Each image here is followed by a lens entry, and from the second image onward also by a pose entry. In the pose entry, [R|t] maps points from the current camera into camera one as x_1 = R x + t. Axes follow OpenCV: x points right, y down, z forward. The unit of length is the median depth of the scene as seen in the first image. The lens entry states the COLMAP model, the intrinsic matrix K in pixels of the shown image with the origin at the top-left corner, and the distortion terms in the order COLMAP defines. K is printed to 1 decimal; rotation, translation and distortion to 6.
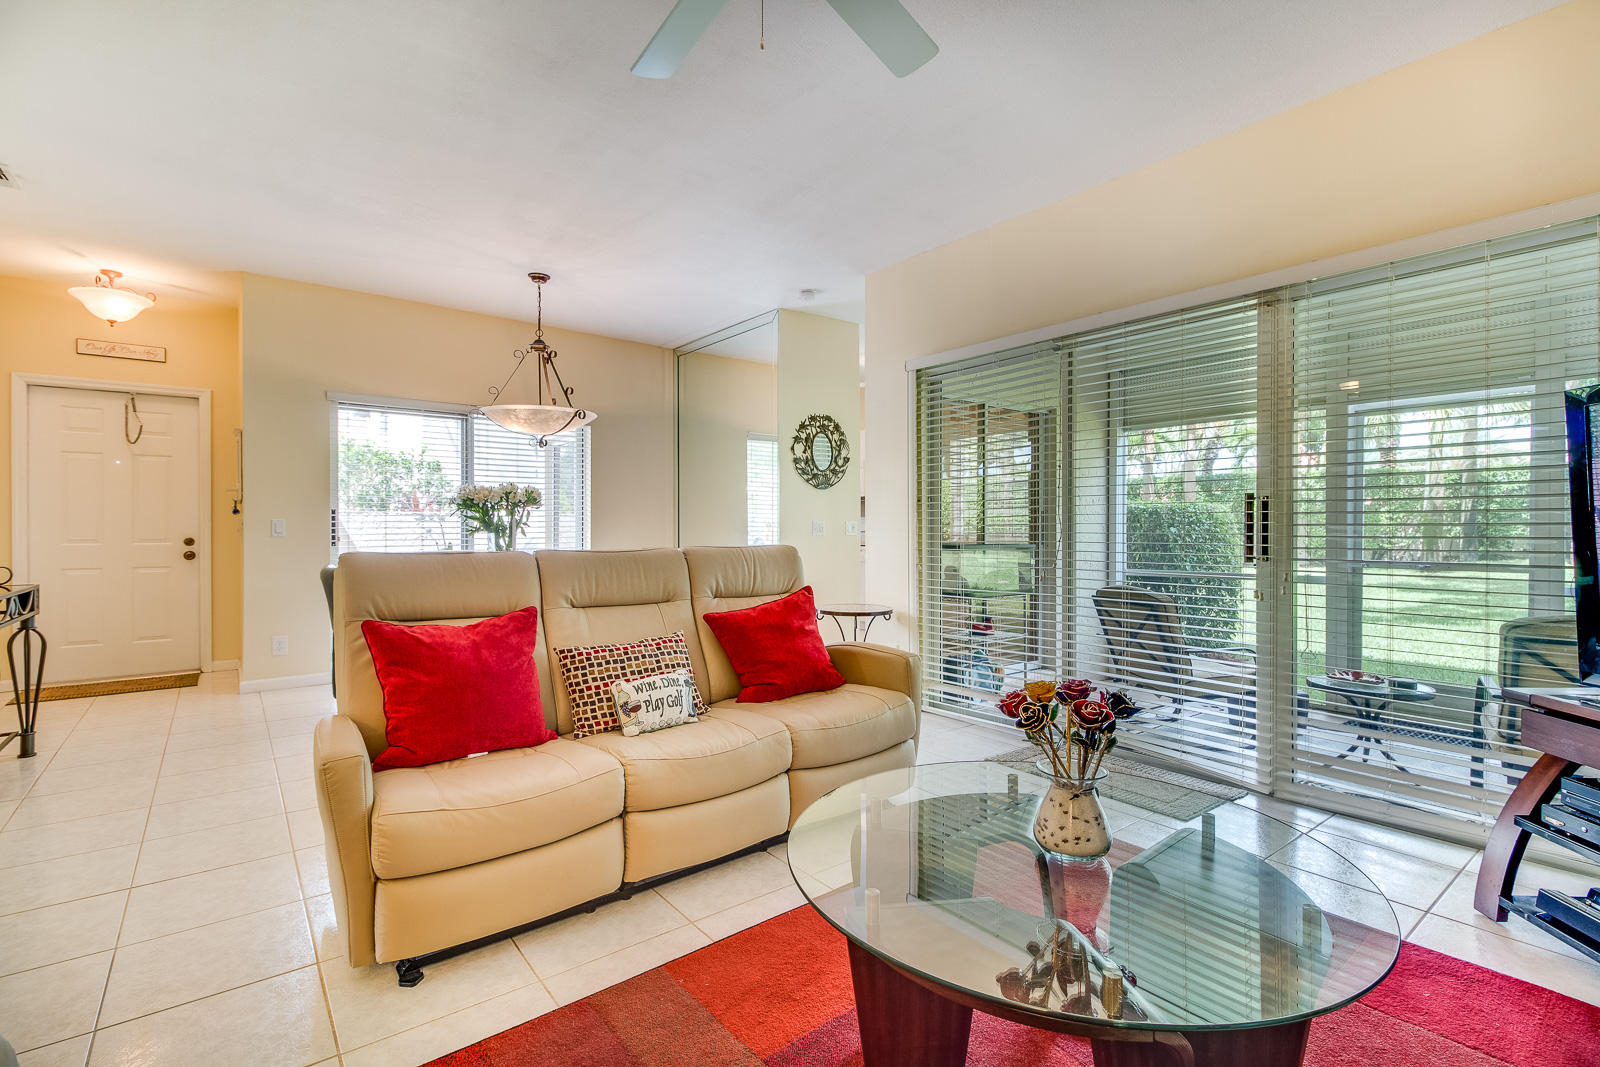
lens RADIAL K [[734.2, 0, 763.1], [0, 734.2, 536.2], [0, 0, 1]] dist [0.002441, 0.000169]
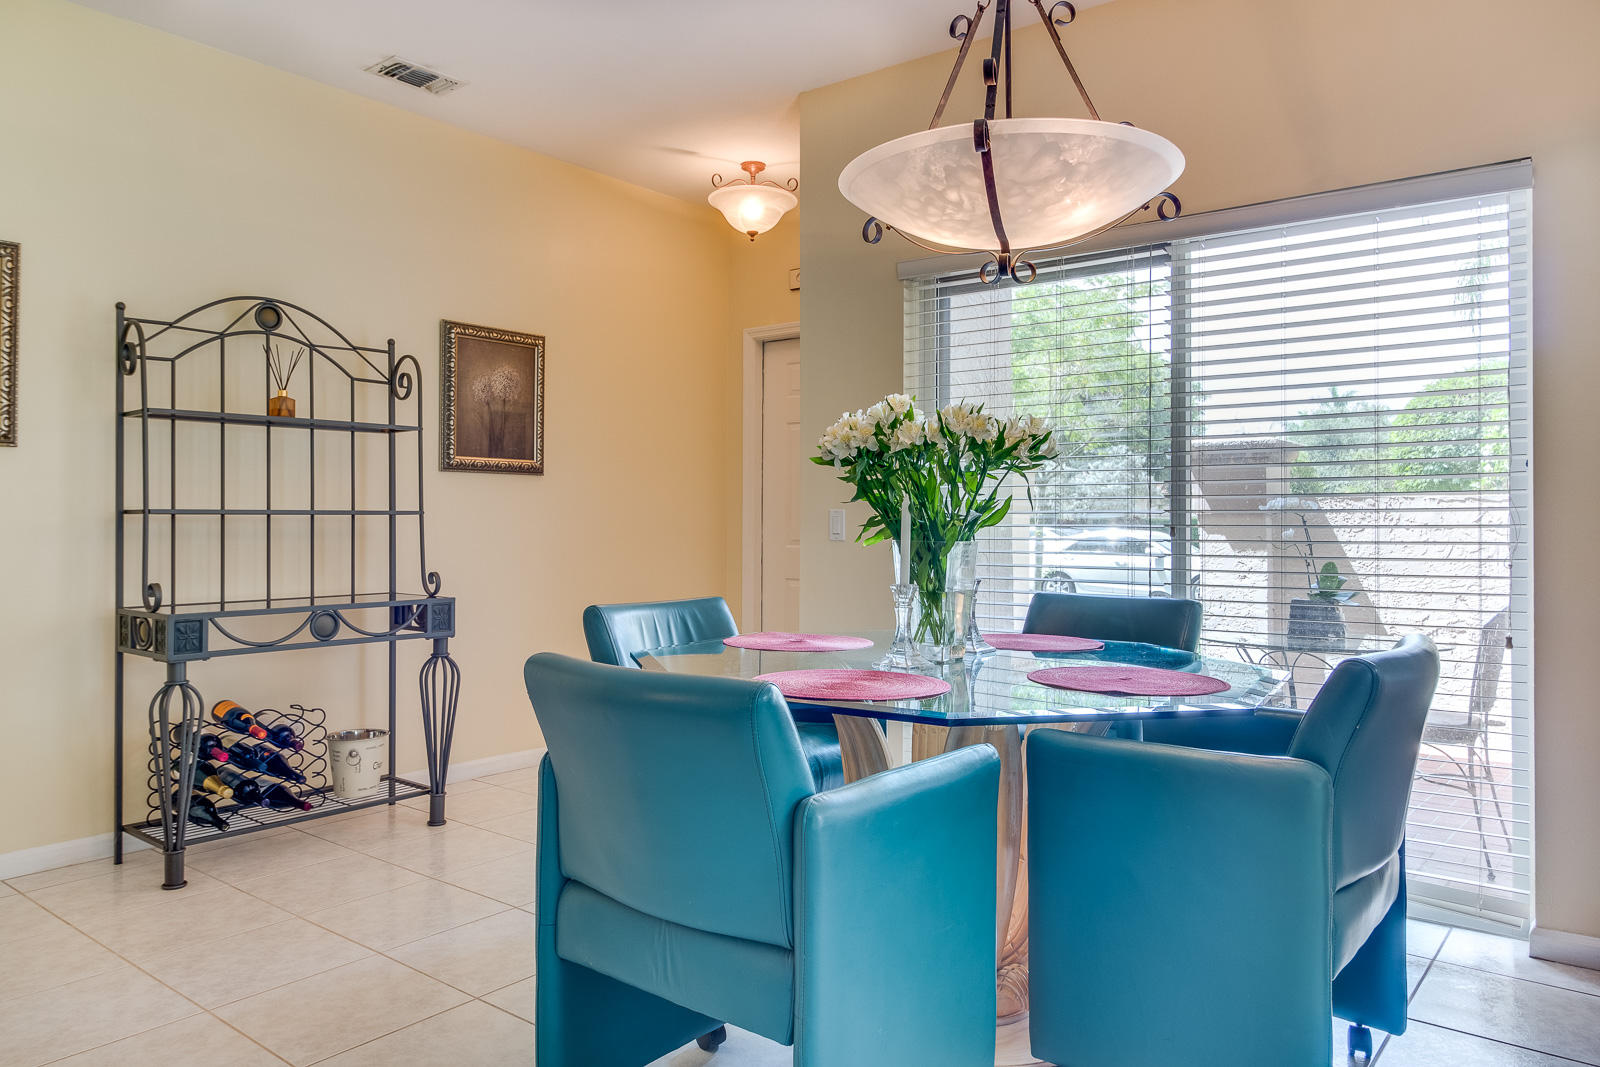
lens RADIAL K [[1084.3, 0, 800.0], [0, 1084.3, 533.5], [0, 0, 1]] dist [-0.007433, -0.002013]
pose [[0.260805, 0.012766, -0.965307, 0.178424], [-0.027008, 0.999618, 0.005923, -0.016457], [0.965014, 0.024526, 0.261050, 1.050763]]
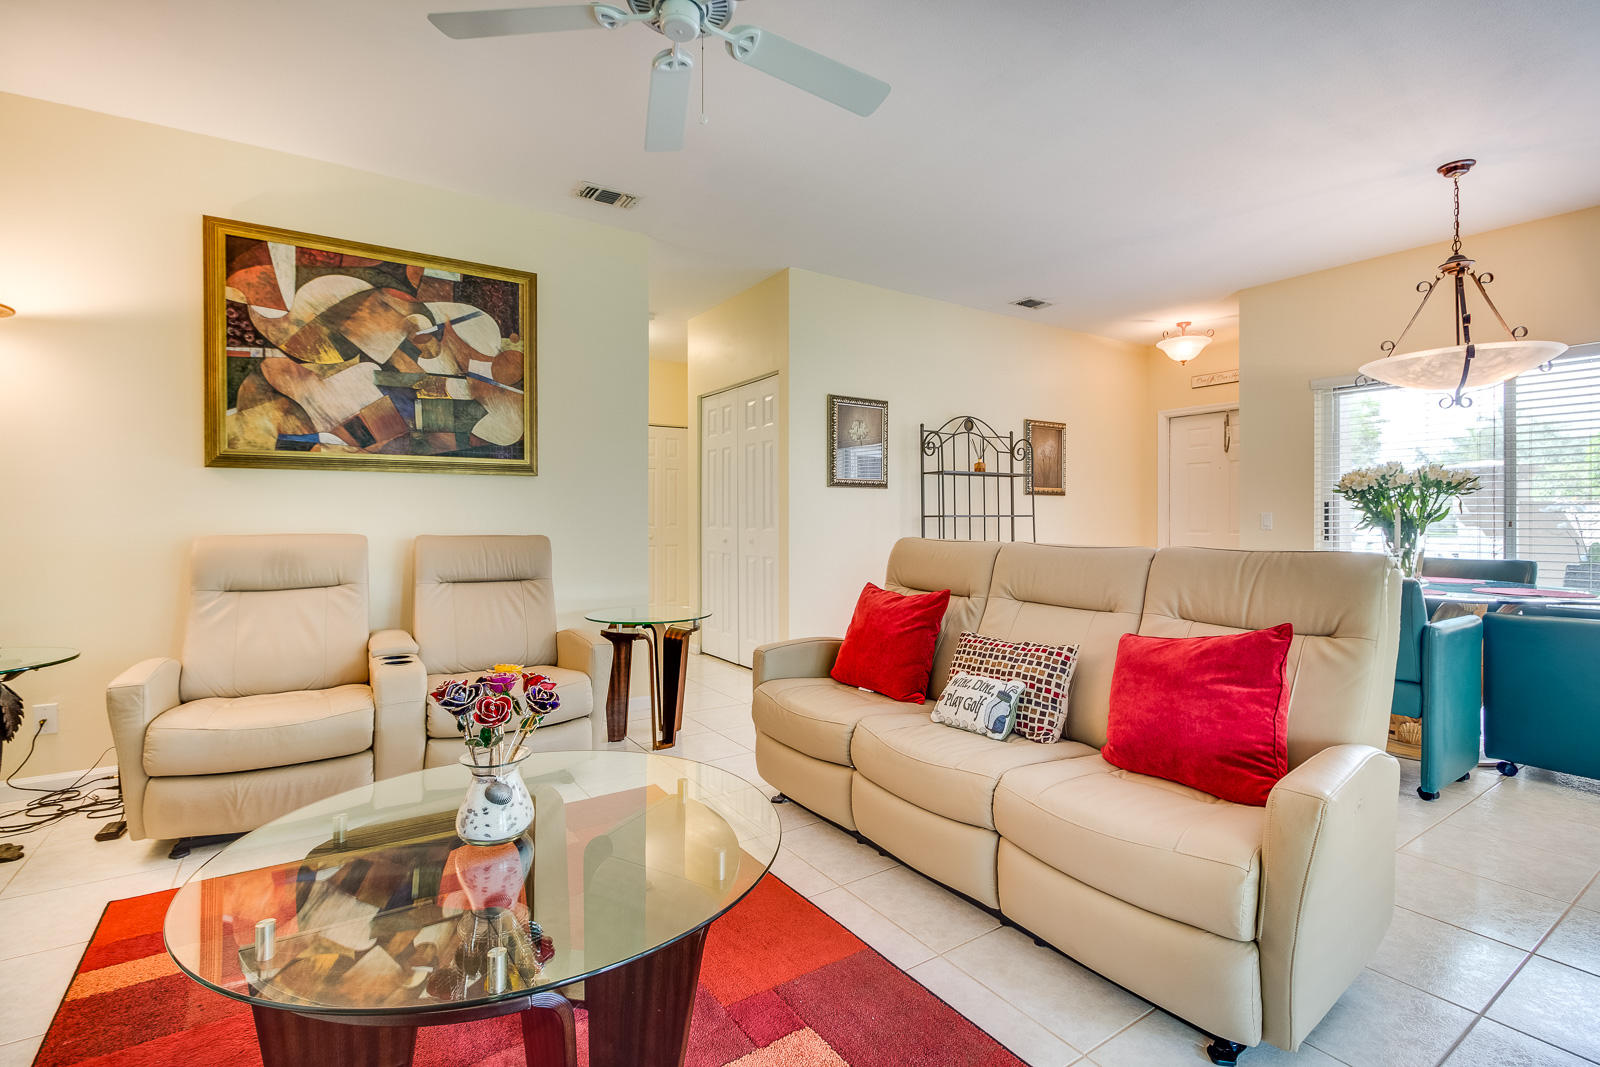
lens RADIAL K [[722.1, 0, 802.3], [0, 722.1, 514.0], [0, 0, 1]] dist [0.004524, 0.000169]
pose [[-0.063647, -0.006197, -0.997953, 0.552990], [-0.025709, 0.999659, -0.004568, -0.005408], [0.997641, 0.025365, -0.063785, 0.573362]]
